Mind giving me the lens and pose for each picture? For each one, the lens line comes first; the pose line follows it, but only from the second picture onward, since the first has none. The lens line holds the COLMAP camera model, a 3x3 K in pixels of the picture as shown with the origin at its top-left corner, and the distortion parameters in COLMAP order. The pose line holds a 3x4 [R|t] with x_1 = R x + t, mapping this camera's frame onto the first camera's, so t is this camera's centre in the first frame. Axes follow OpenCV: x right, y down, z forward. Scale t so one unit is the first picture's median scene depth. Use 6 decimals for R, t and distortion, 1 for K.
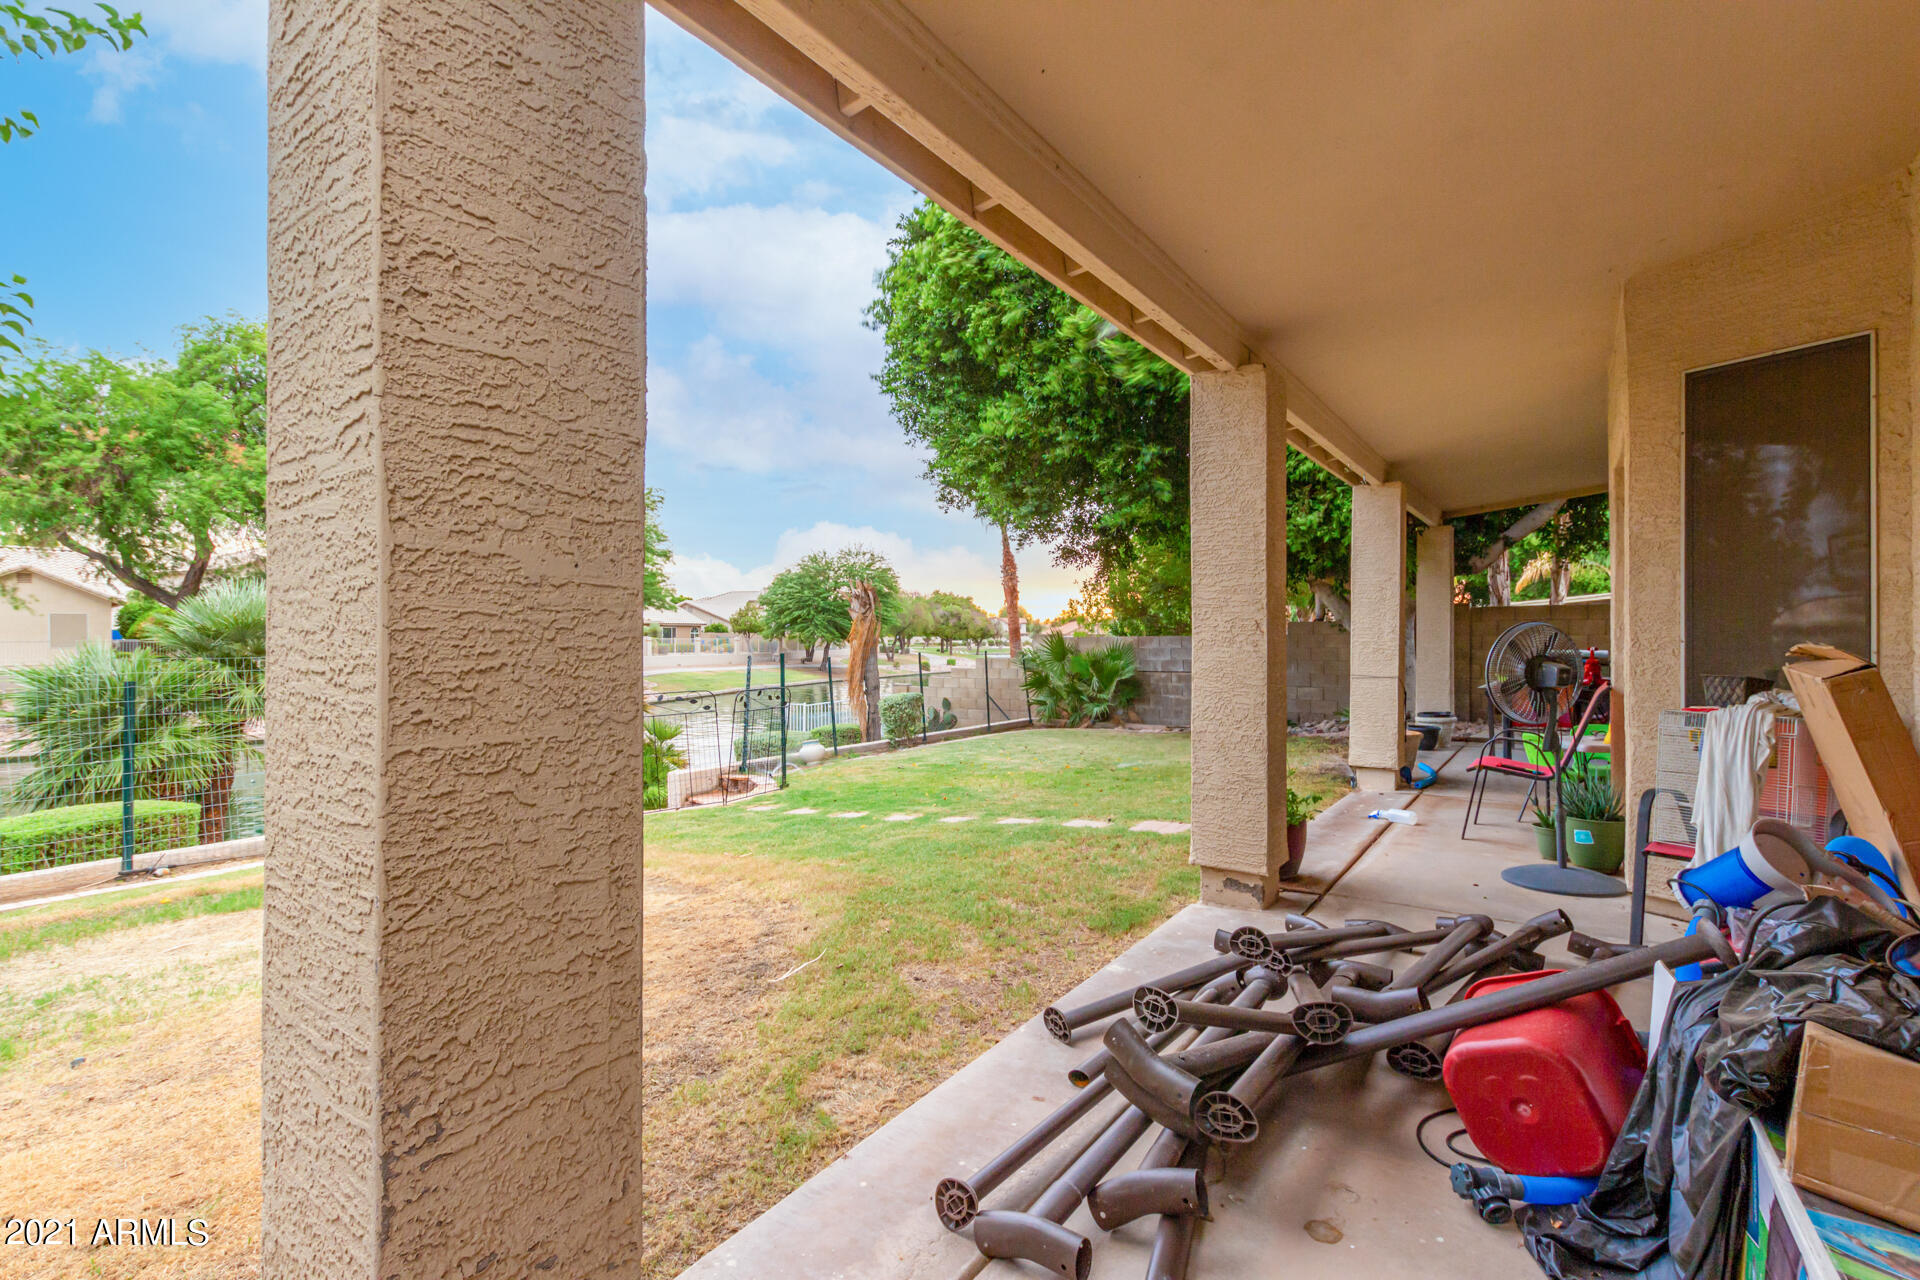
lens RADIAL K [[949.8, 0, 960.0], [0, 949.8, 640.0], [0, 0, 1]] dist [0.000553, -0.000367]
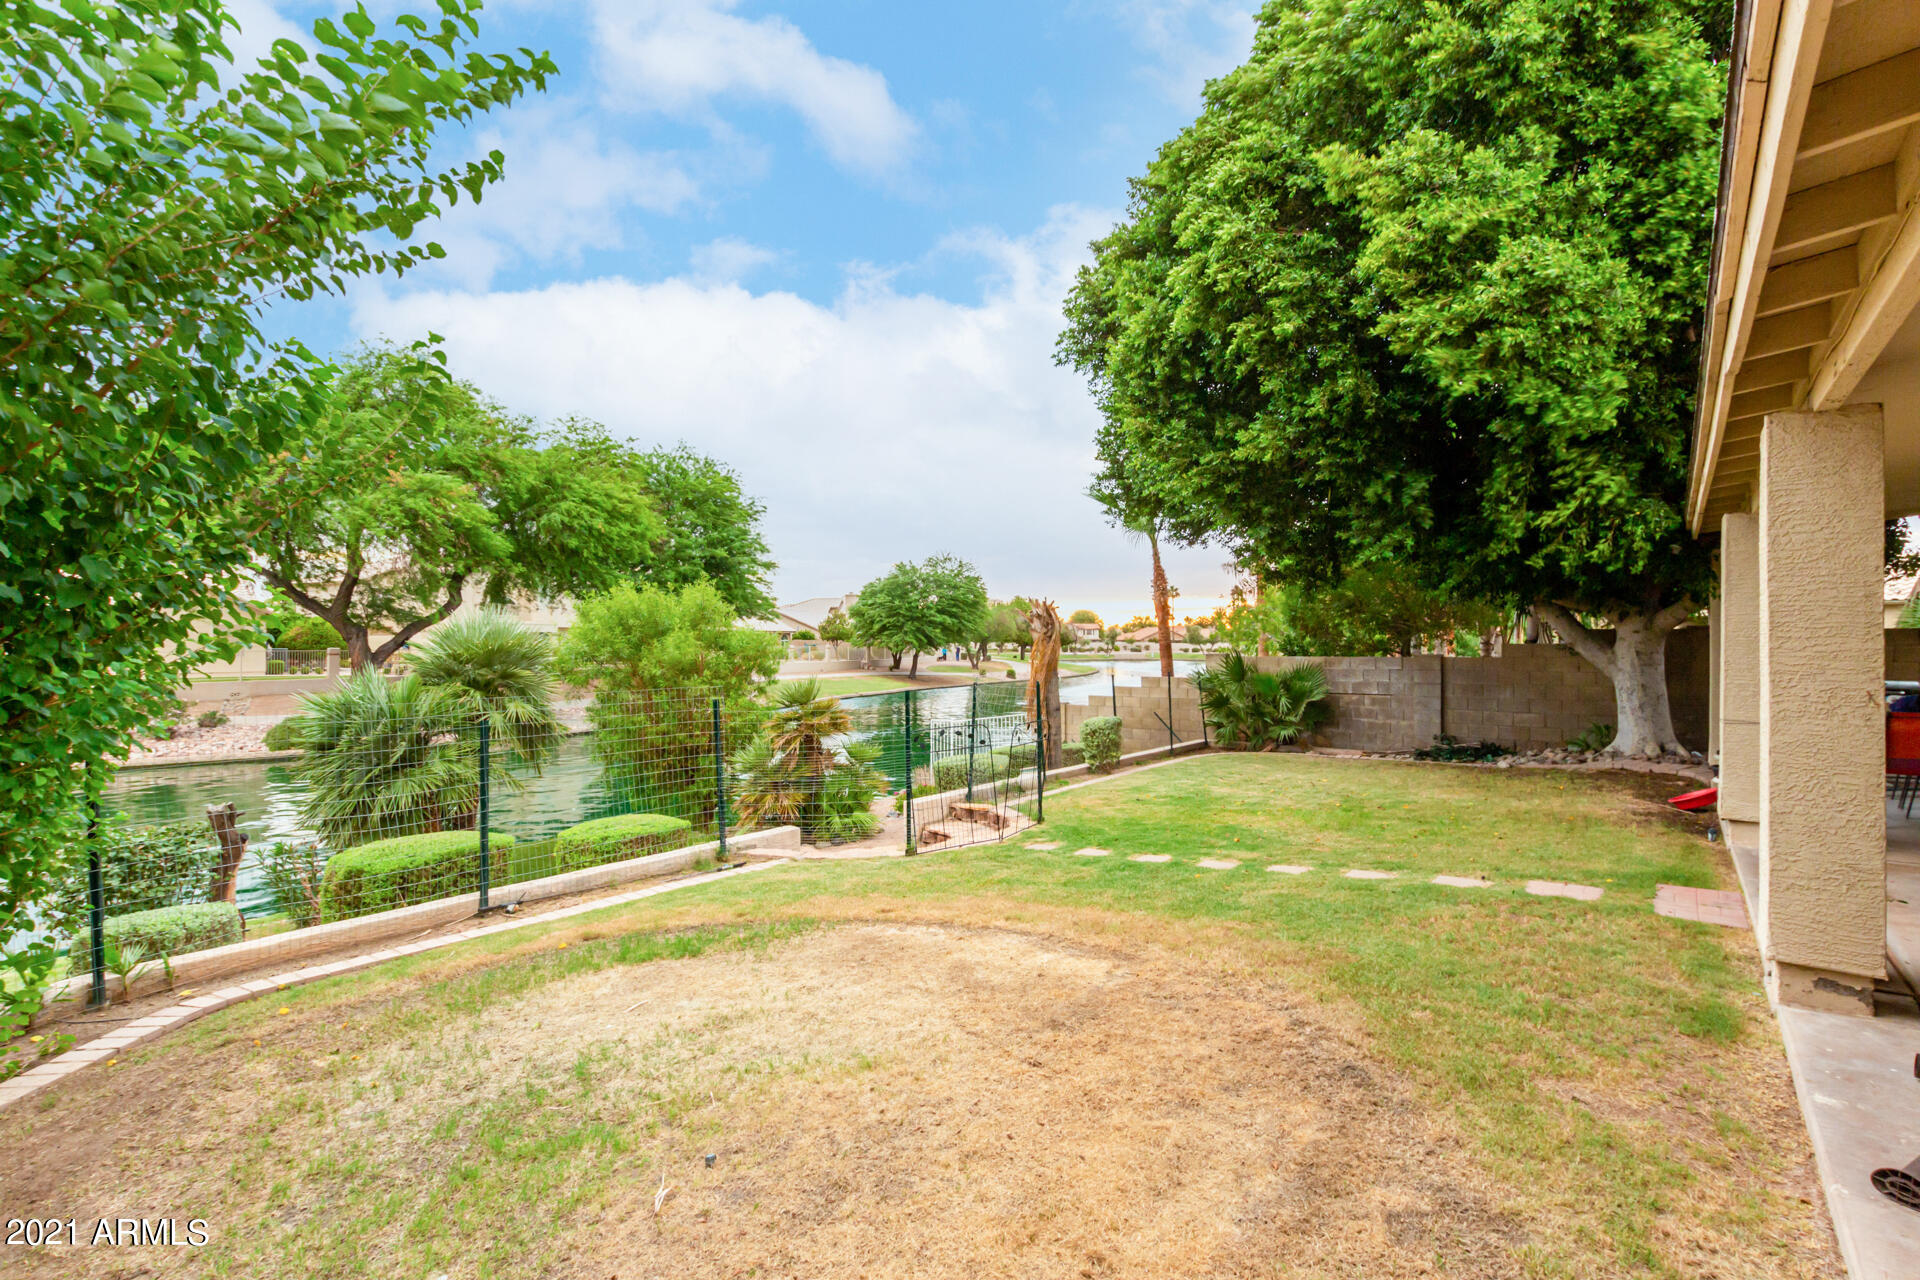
lens RADIAL K [[949.8, 0, 960.0], [0, 949.8, 640.0], [0, 0, 1]] dist [0.000553, -0.000367]
pose [[0.996837, 0.002141, -0.079439, -0.114617], [-0.002662, 0.999976, -0.006456, -0.015261], [0.079424, 0.006647, 0.996819, 0.009710]]
